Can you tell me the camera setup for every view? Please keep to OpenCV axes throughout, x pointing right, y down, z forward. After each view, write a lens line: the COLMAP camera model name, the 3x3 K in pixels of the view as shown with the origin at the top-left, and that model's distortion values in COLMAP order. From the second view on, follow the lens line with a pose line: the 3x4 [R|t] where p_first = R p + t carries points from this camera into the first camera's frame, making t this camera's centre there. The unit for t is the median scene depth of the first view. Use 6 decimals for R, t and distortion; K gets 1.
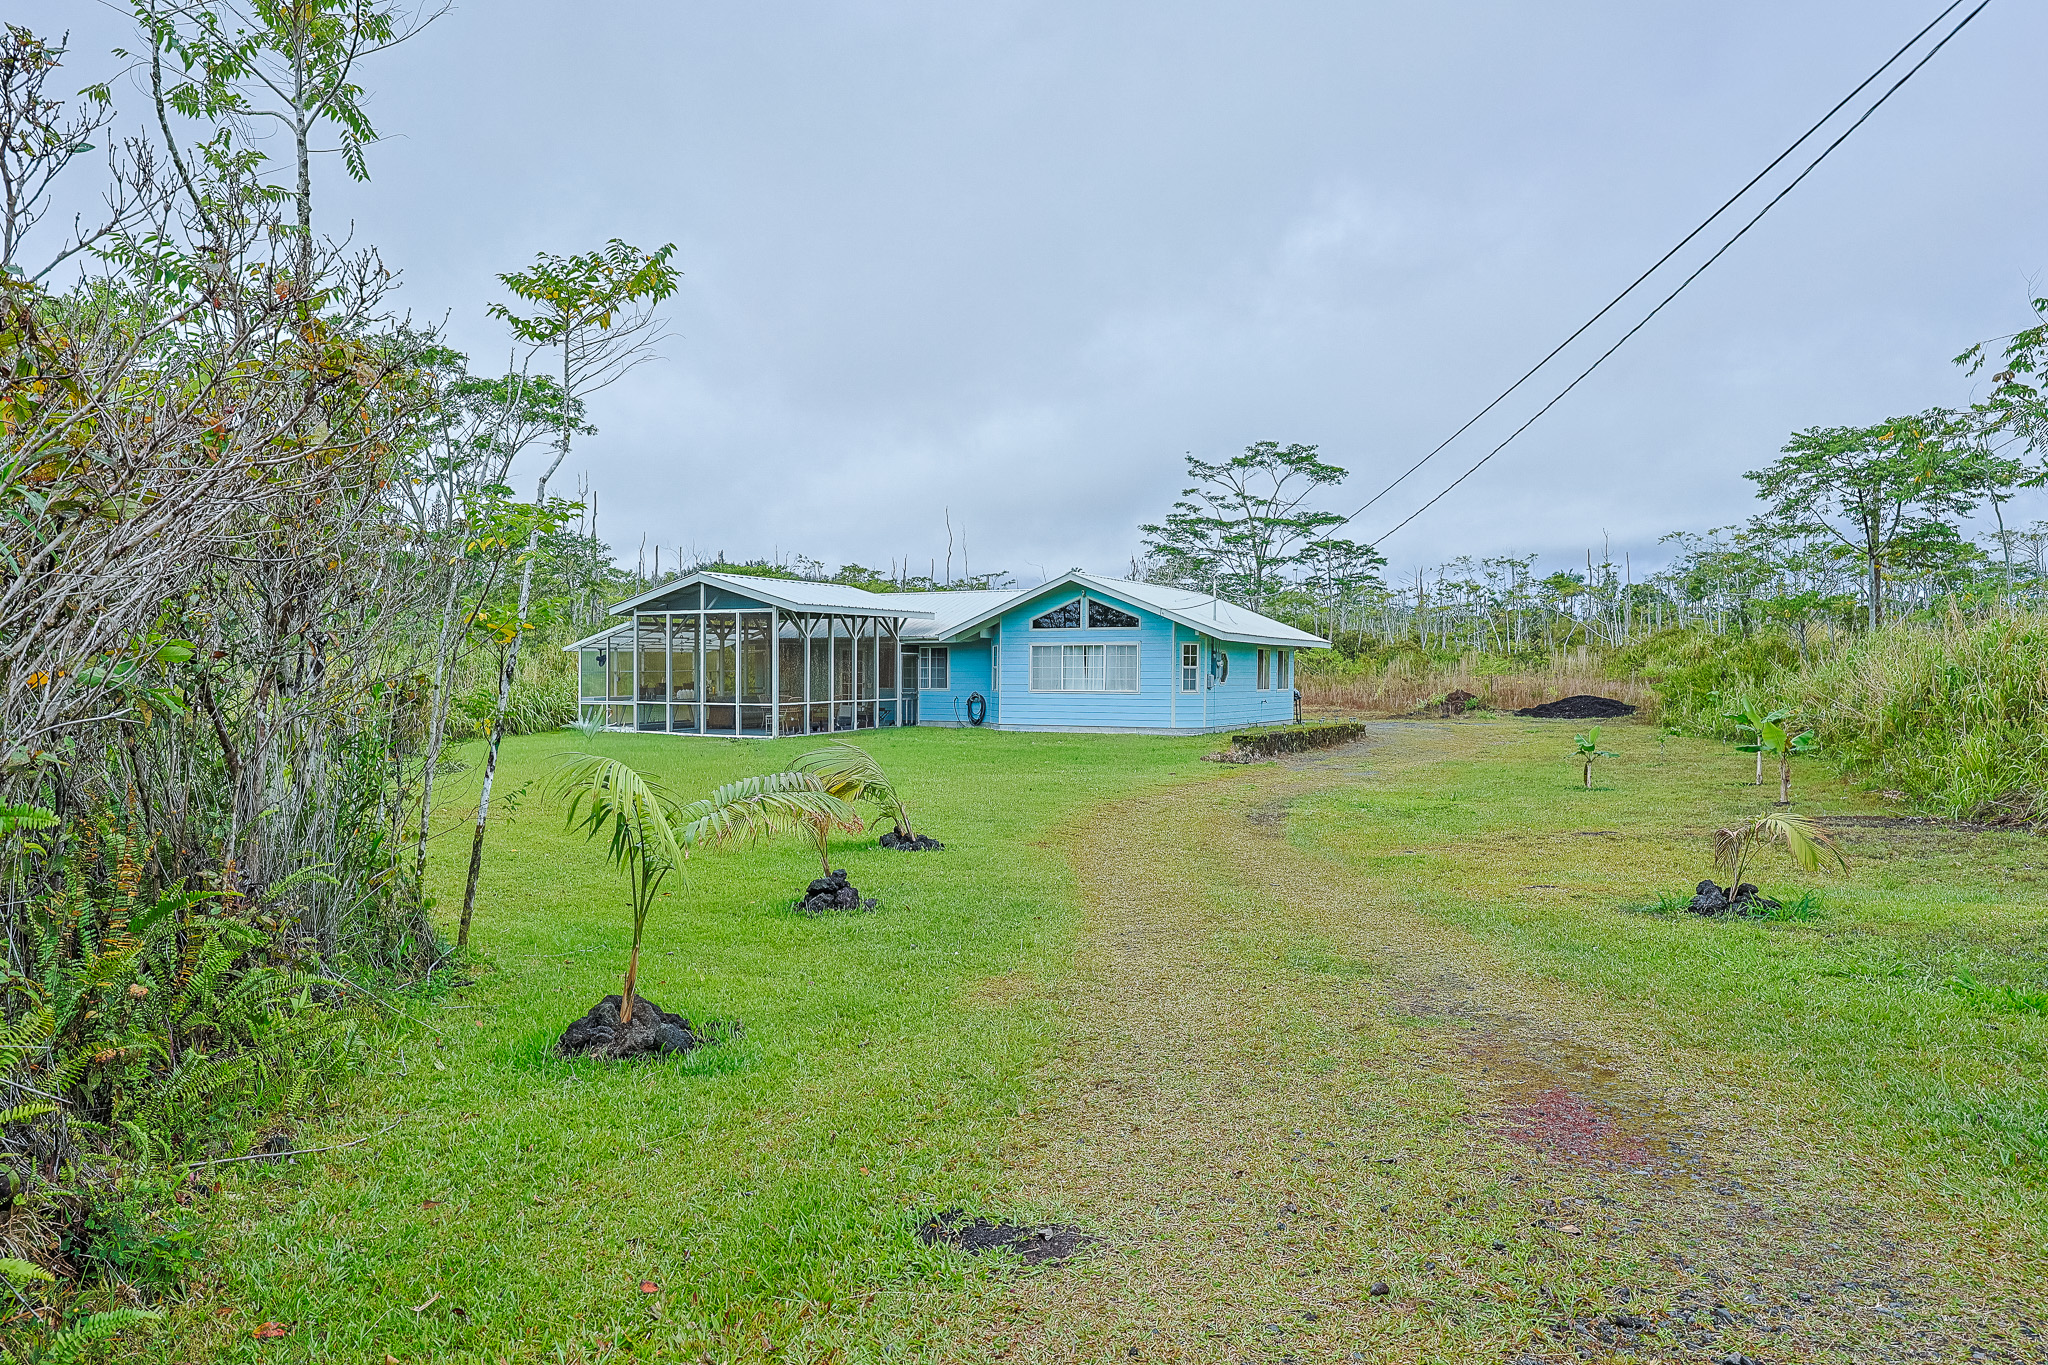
lens RADIAL K [[1242.3, 0, 1023.2], [0, 1242.3, 712.2], [0, 0, 1]] dist [-0.031106, 0.000366]
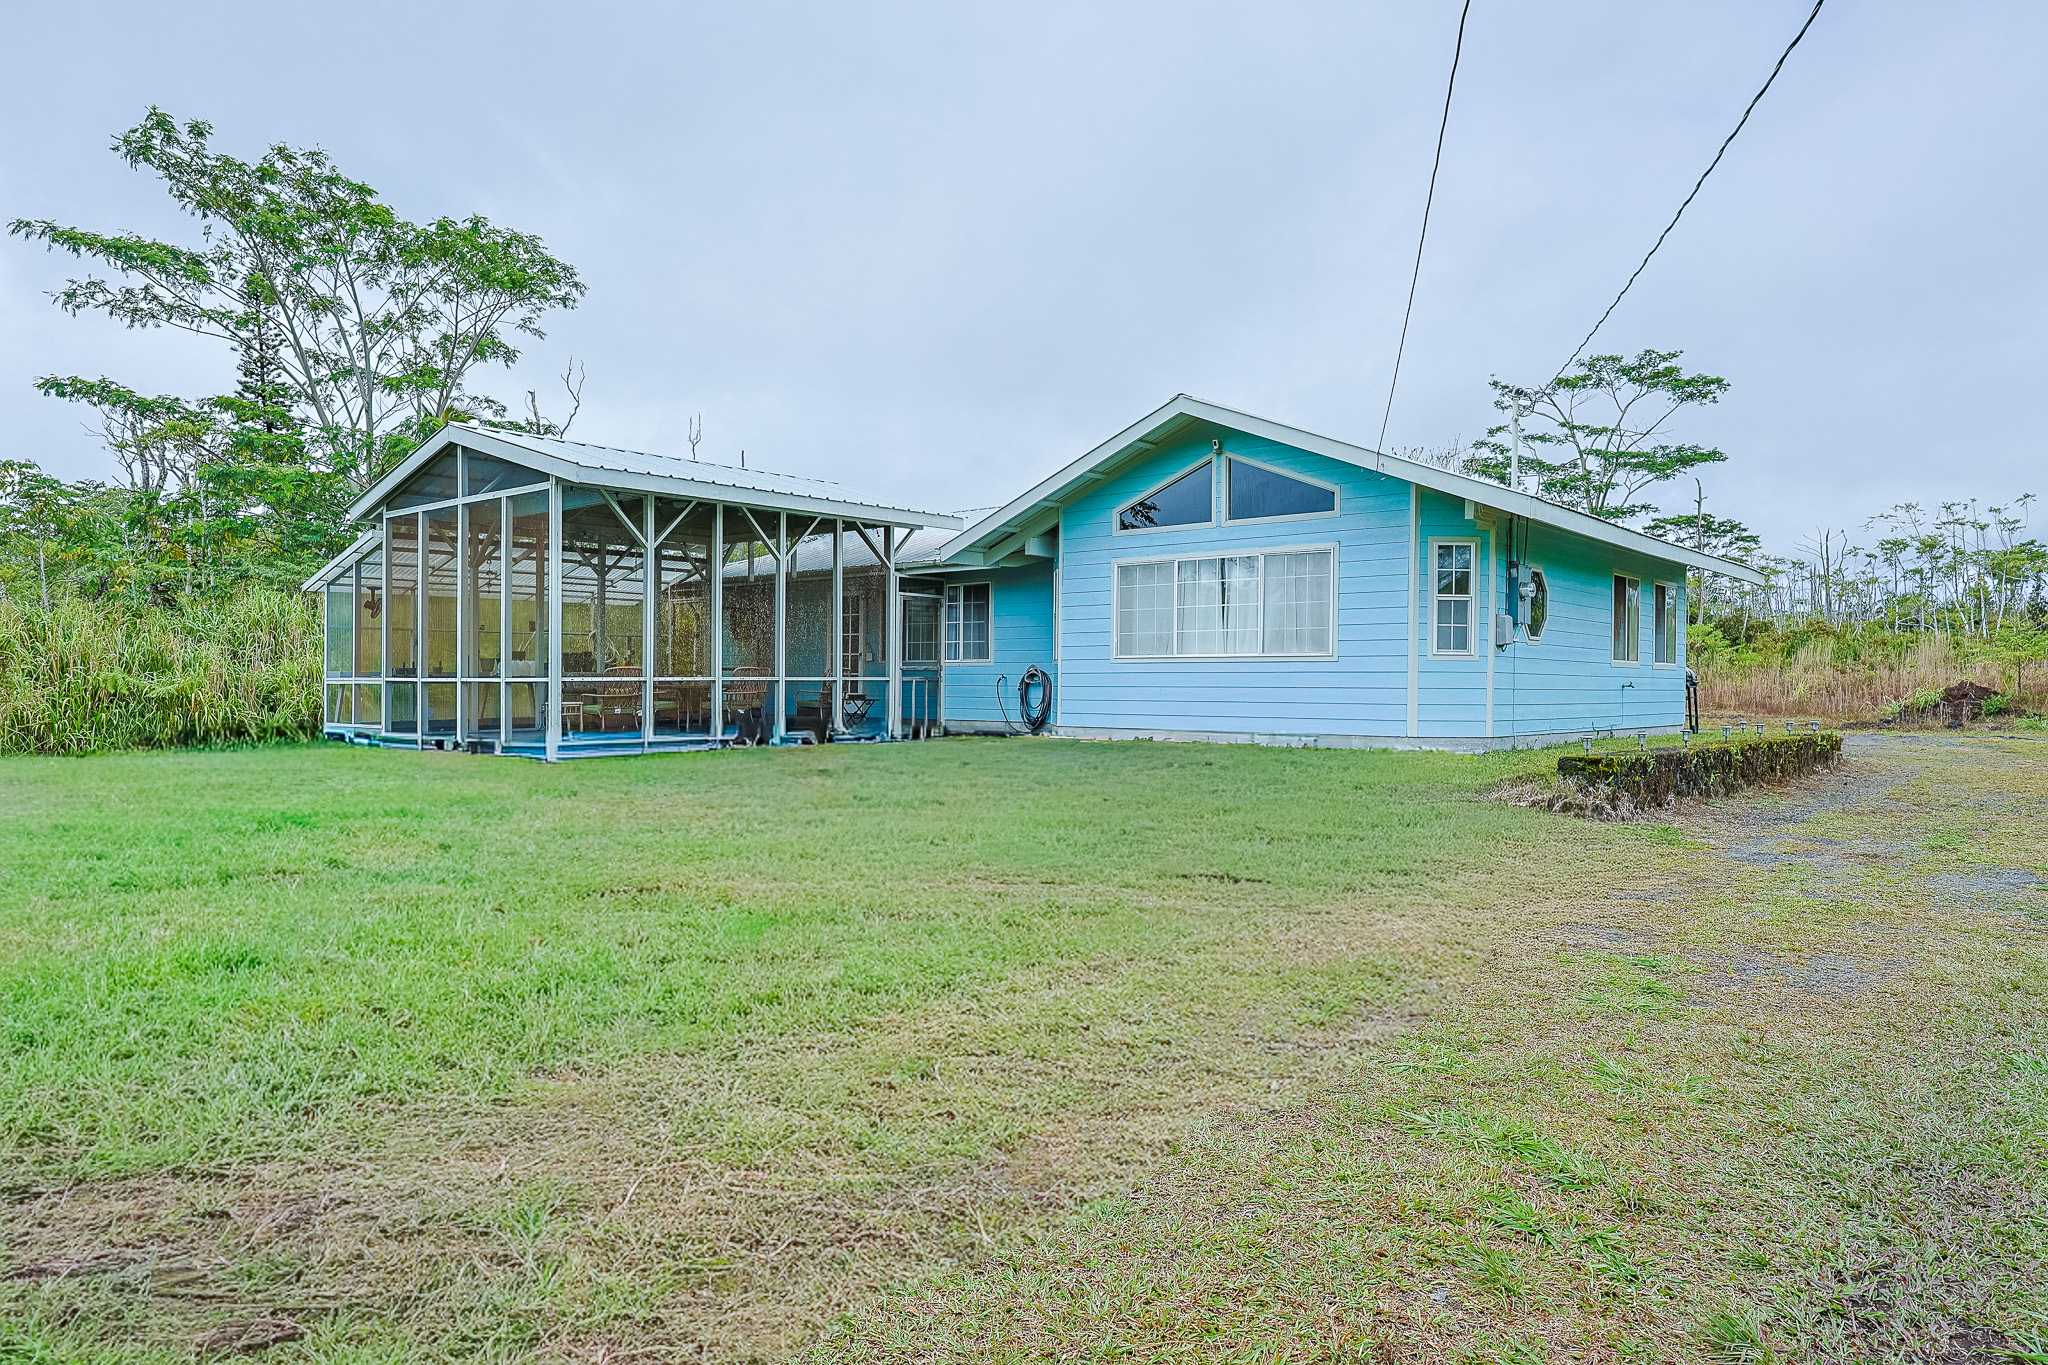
lens RADIAL K [[1242.3, 0, 1023.2], [0, 1242.3, 712.2], [0, 0, 1]] dist [-0.031106, 0.000366]
pose [[0.971528, 0.006711, -0.236831, 0.081540], [-0.009155, 0.999916, -0.009224, 0.008366], [0.236749, 0.011129, 0.971507, 0.489456]]
